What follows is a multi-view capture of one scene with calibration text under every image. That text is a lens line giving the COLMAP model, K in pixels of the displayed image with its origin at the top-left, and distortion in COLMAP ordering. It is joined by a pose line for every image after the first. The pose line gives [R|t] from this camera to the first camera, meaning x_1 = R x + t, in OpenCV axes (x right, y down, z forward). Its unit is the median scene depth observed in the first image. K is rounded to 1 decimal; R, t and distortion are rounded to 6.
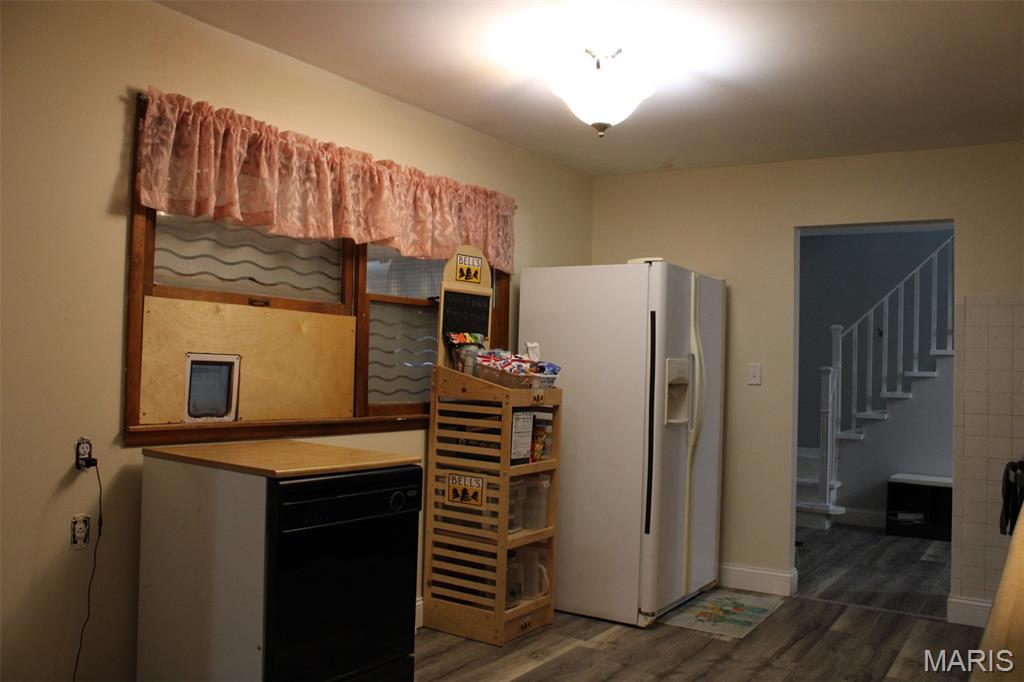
lens RADIAL K [[854.9, 0, 518.6], [0, 854.9, 339.8], [0, 0, 1]] dist [-0.176663, 0.165659]
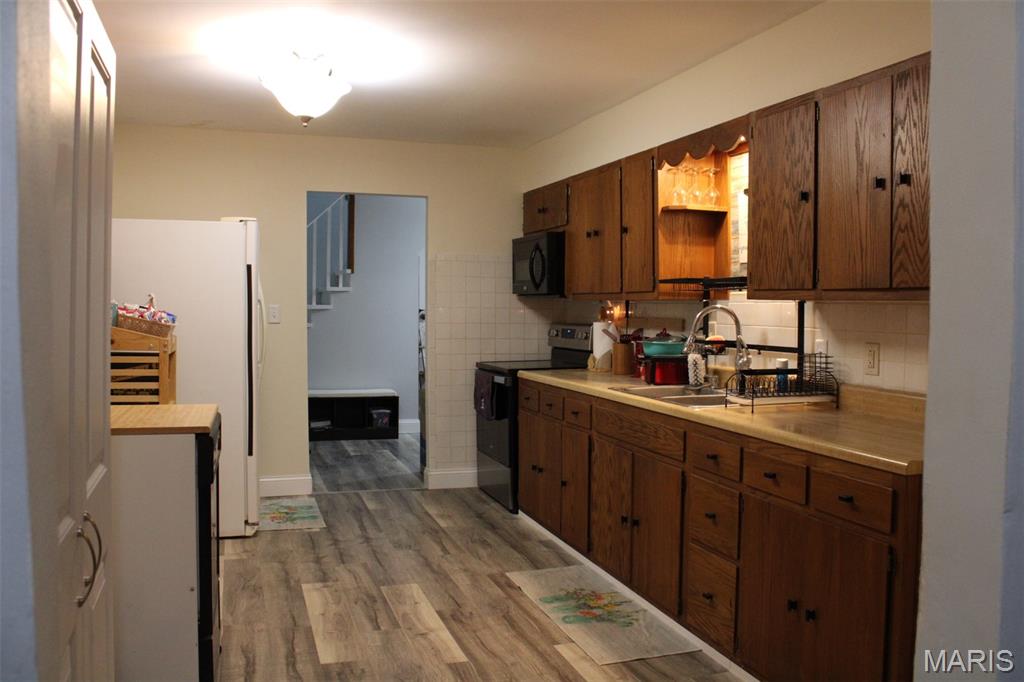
lens RADIAL K [[854.9, 0, 518.6], [0, 854.9, 339.8], [0, 0, 1]] dist [-0.176663, 0.165659]
pose [[0.619965, -0.055382, 0.782673, -0.518054], [-0.016987, 0.996325, 0.083956, -0.033869], [-0.784446, -0.065345, 0.616745, 0.004478]]
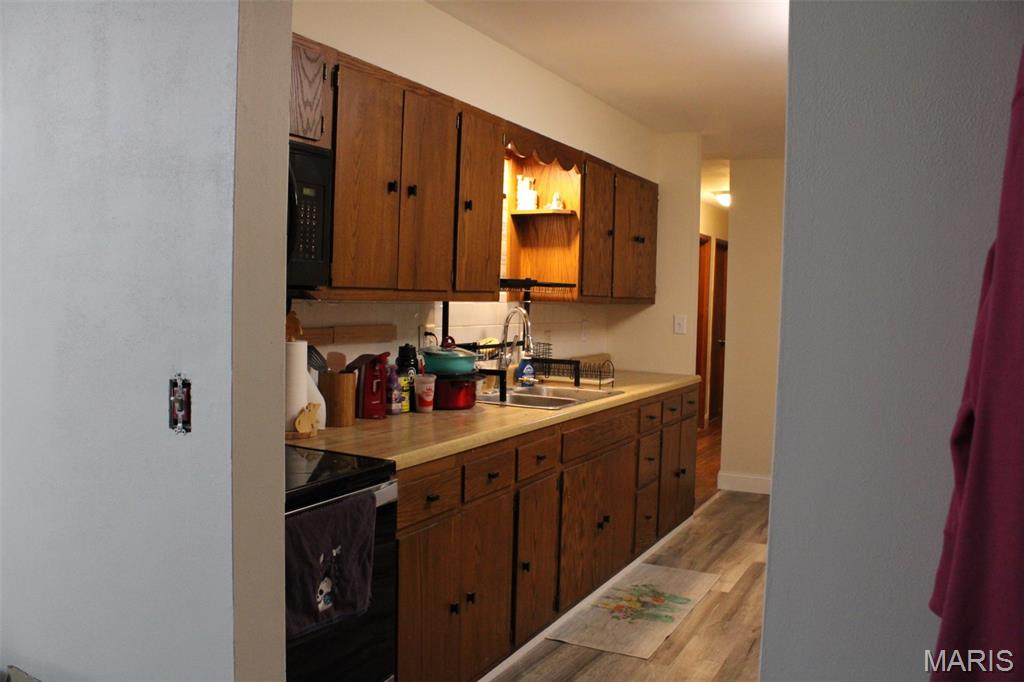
lens RADIAL K [[854.9, 0, 518.6], [0, 854.9, 339.8], [0, 0, 1]] dist [-0.176663, 0.165659]
pose [[-0.993023, -0.049483, -0.107040, 0.497280], [-0.051217, 0.998596, 0.013509, 0.028843], [0.106222, 0.018897, -0.994163, 1.423803]]
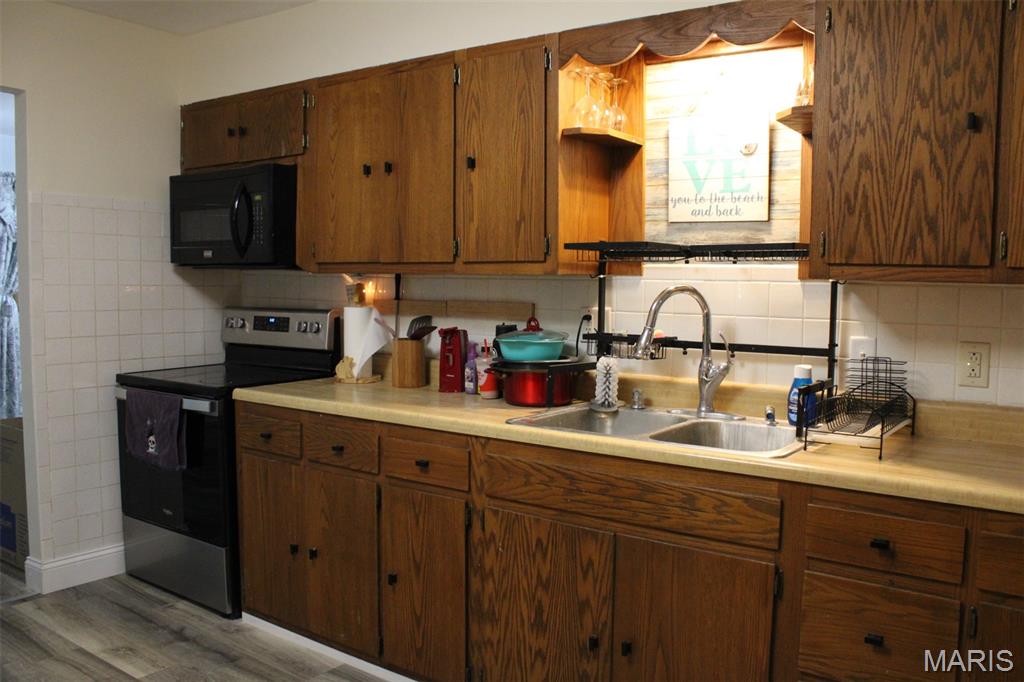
lens RADIAL K [[854.9, 0, 518.6], [0, 854.9, 339.8], [0, 0, 1]] dist [-0.176663, 0.165659]
pose [[0.043544, -0.096822, 0.994349, -0.253400], [-0.046599, 0.994013, 0.098830, -0.011937], [-0.997964, -0.050639, 0.038771, 0.526912]]
